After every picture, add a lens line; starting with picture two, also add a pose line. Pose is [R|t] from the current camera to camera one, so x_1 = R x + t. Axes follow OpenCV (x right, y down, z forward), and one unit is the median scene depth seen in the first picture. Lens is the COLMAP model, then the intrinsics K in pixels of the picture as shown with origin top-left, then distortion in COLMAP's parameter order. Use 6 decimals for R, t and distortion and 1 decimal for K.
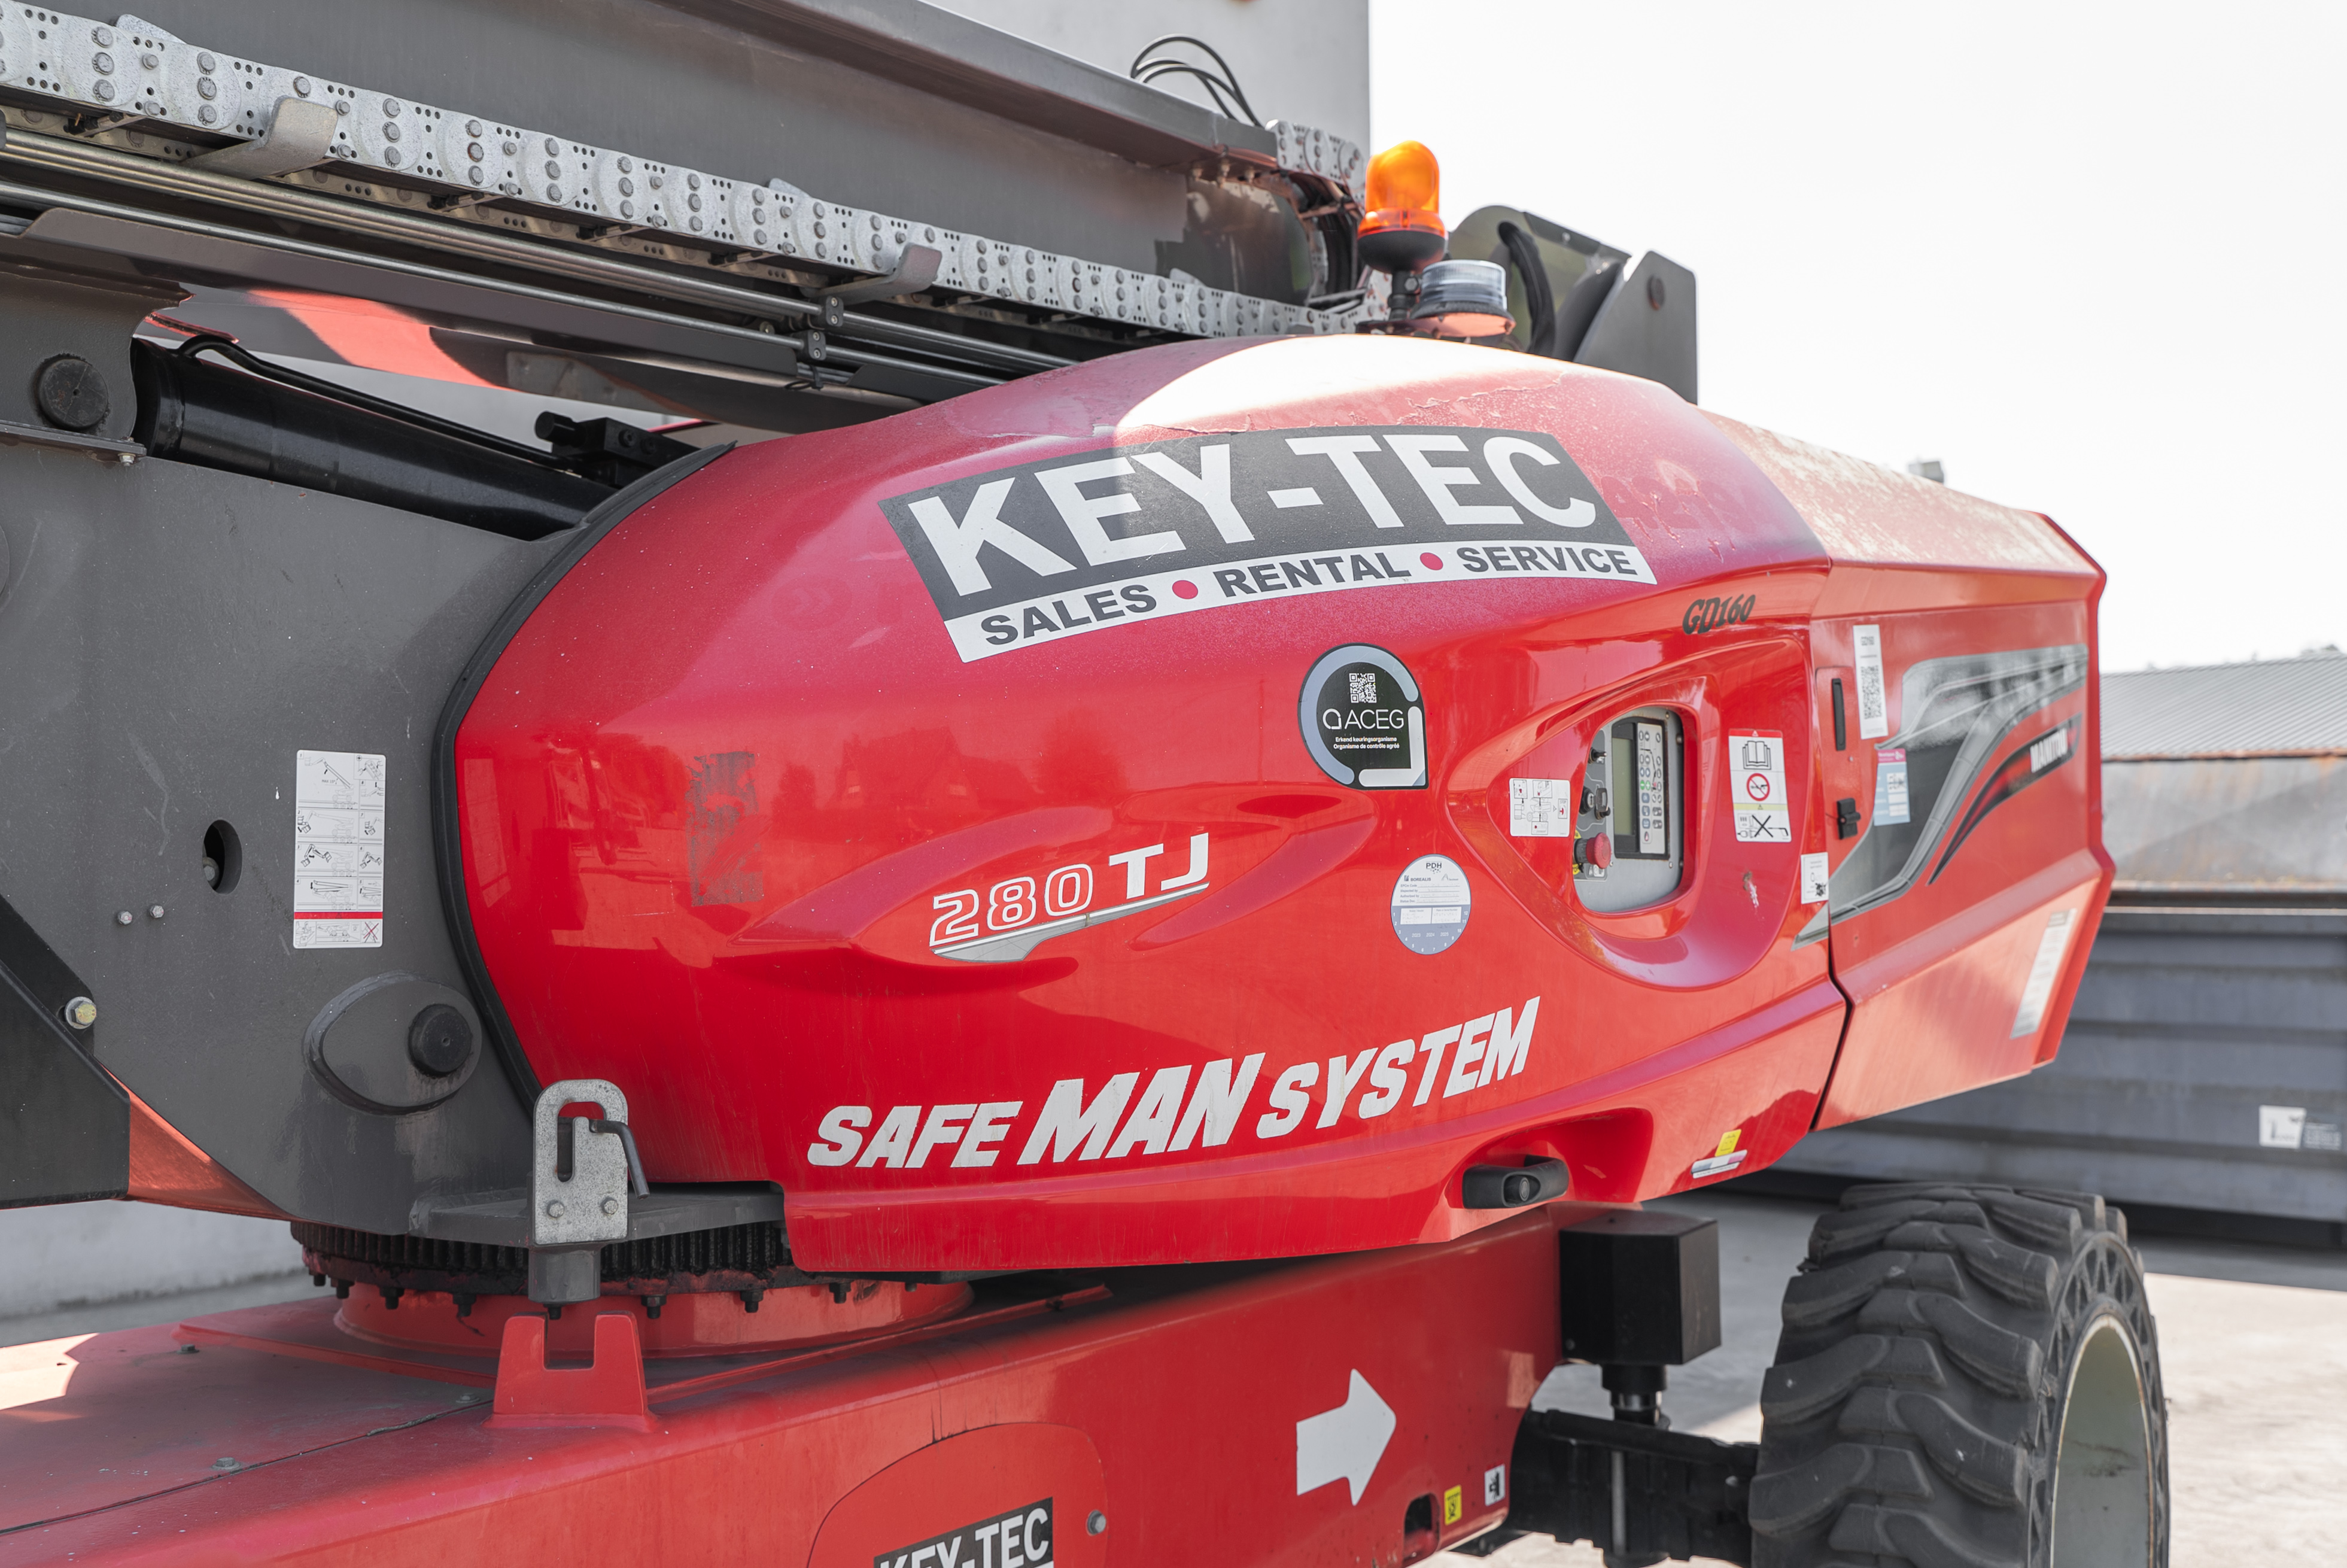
lens RADIAL K [[2435.1, 0, 1177.3], [0, 2435.1, 815.0], [0, 0, 1]] dist [0.020337, 0.012024]
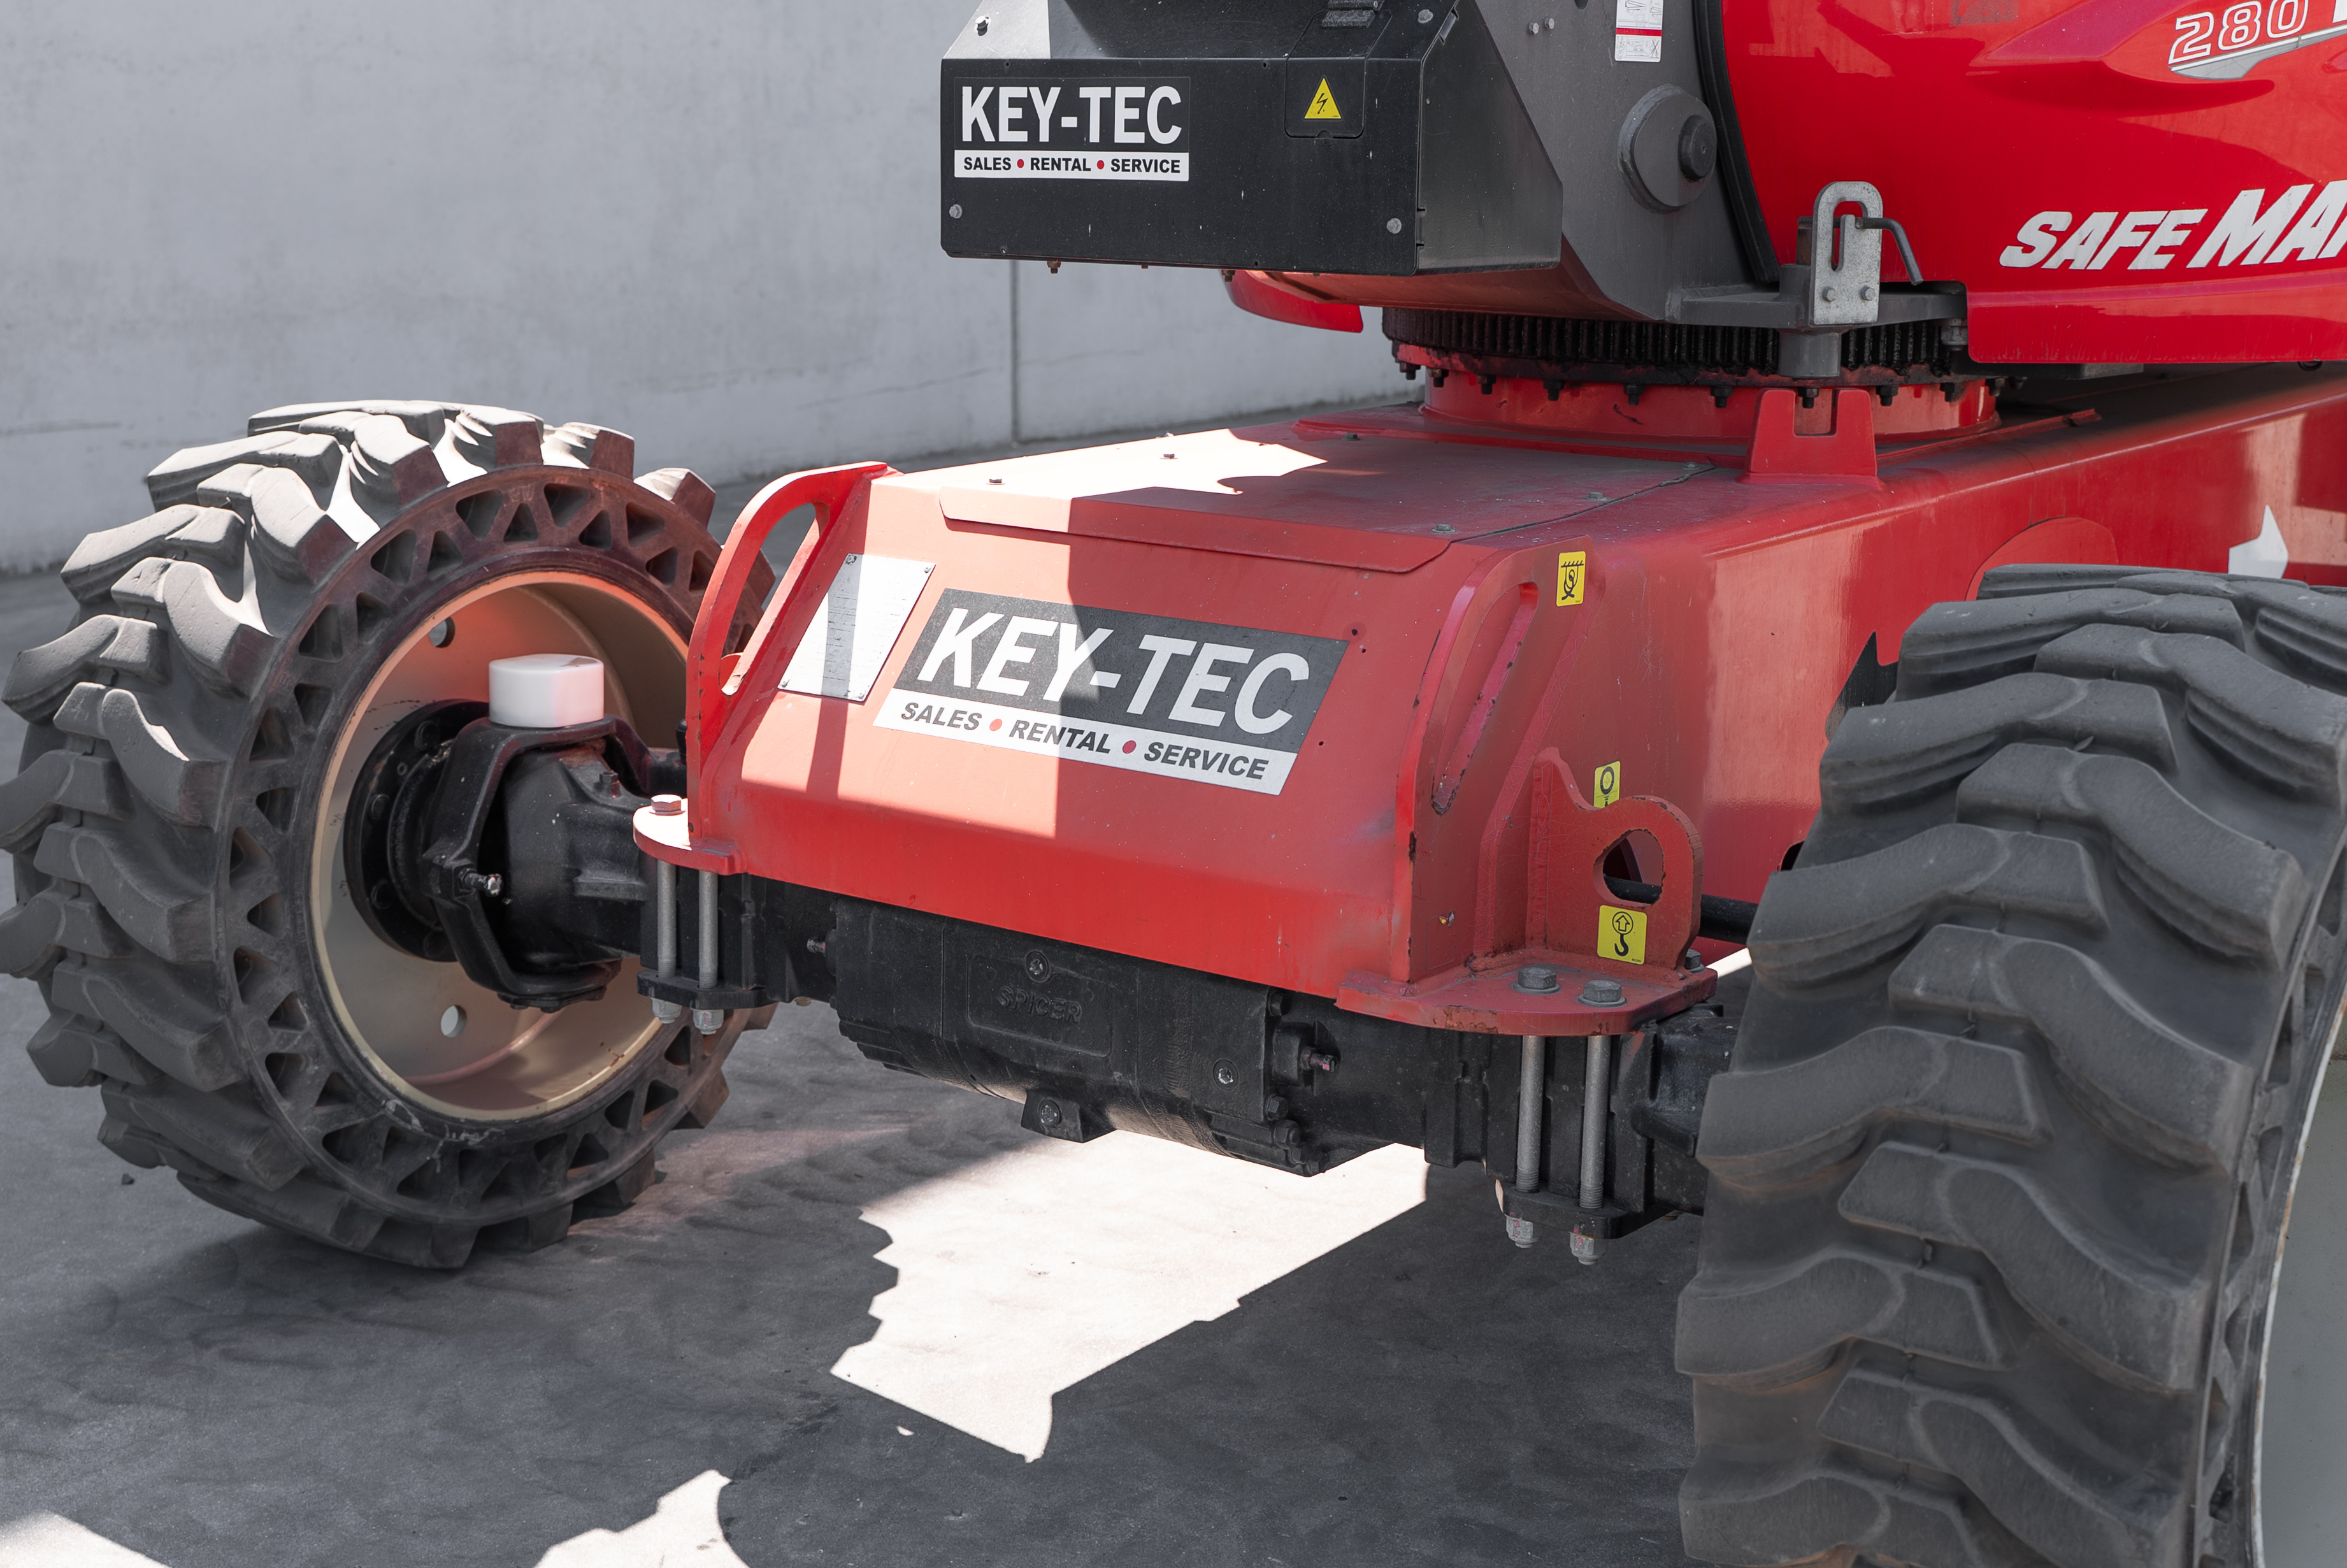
lens RADIAL K [[3106.6, 0, 1173.5], [0, 3106.6, 784.0], [0, 0, 1]] dist [0.012938, -0.015735]
pose [[0.999147, 0.016938, -0.037668, -0.431617], [-0.007009, 0.968342, 0.249530, 0.017766], [0.040702, -0.249053, 0.967634, -0.422597]]
